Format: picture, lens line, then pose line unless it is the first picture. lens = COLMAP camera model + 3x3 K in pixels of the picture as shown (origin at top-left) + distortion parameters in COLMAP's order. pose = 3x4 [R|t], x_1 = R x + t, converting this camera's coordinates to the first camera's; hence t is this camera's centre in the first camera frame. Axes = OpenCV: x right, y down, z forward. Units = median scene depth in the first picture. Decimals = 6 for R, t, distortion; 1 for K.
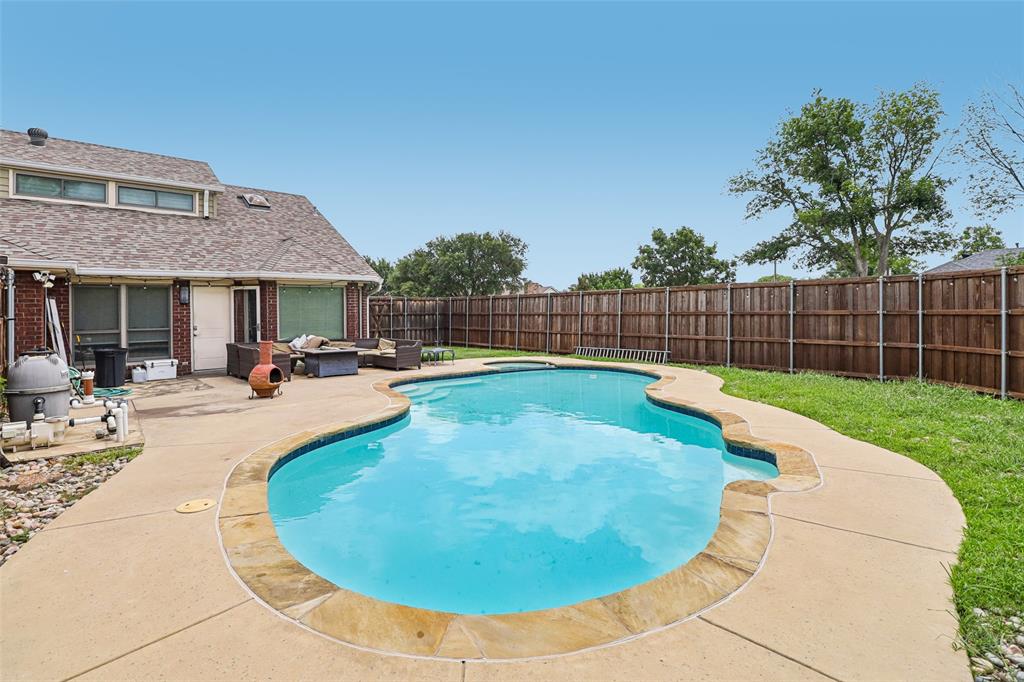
lens RADIAL K [[475.3, 0, 504.0], [0, 475.3, 311.8], [0, 0, 1]] dist [-0.013841, -0.005632]
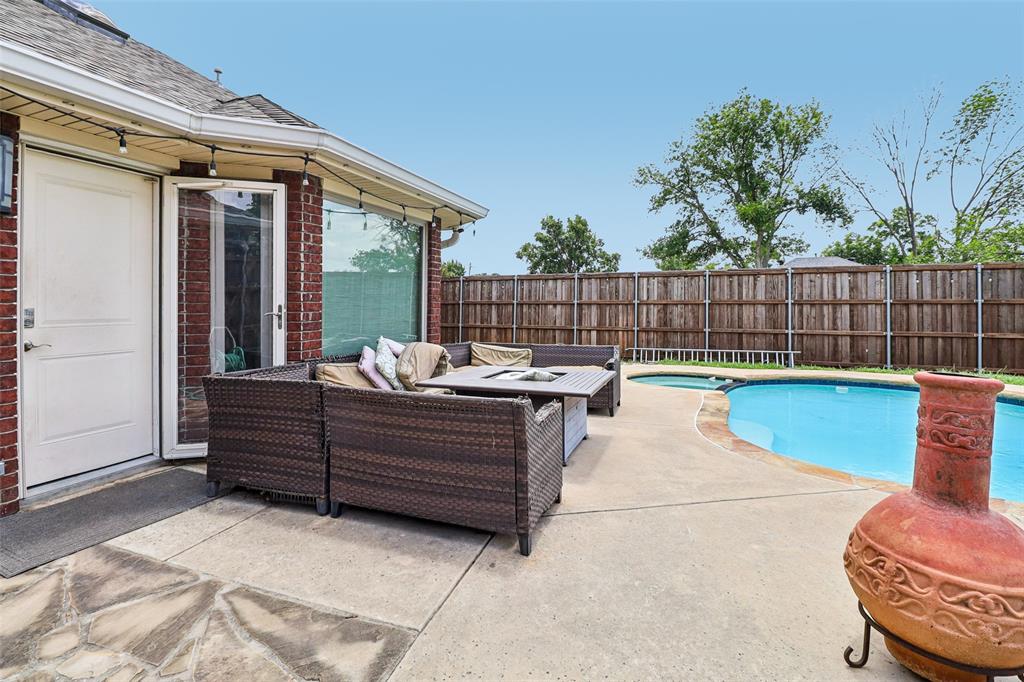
lens RADIAL K [[475.3, 0, 504.0], [0, 475.3, 311.8], [0, 0, 1]] dist [-0.013841, -0.005632]
pose [[0.893797, 0.006481, 0.448425, -0.424691], [-0.009880, 0.999937, 0.005240, 0.020137], [-0.448363, -0.009114, 0.893805, 0.533385]]
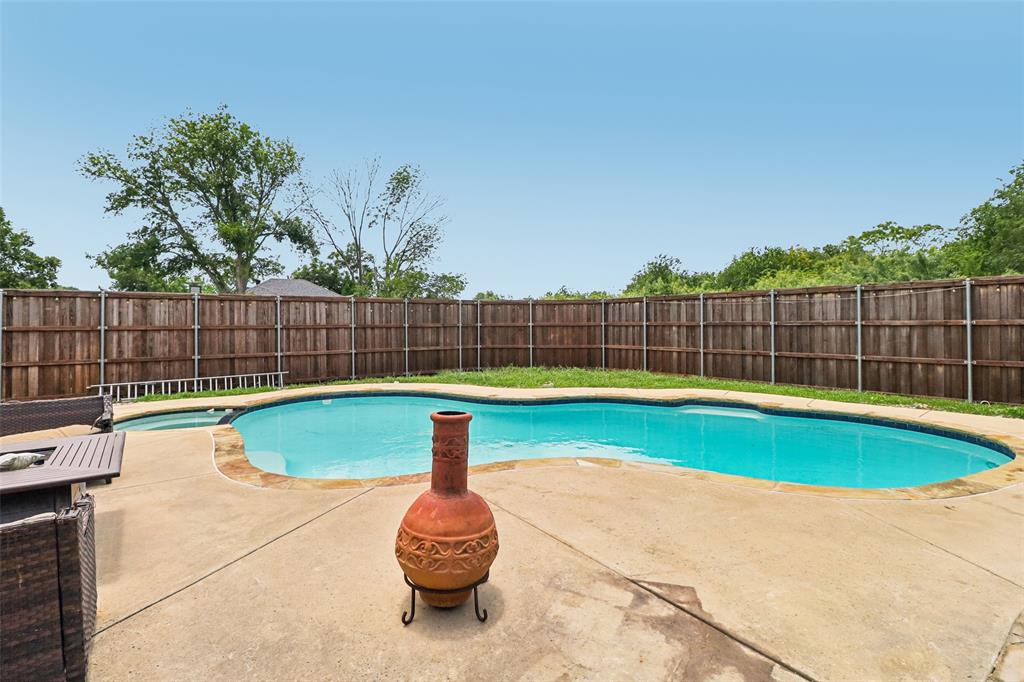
lens RADIAL K [[474.9, 0, 496.7], [0, 474.9, 319.5], [0, 0, 1]] dist [-0.019476, -0.000891]
pose [[0.099148, 0.012071, 0.994999, -0.458391], [0.004363, 0.999912, -0.012565, 0.002368], [-0.995063, 0.005587, 0.099086, 0.546200]]
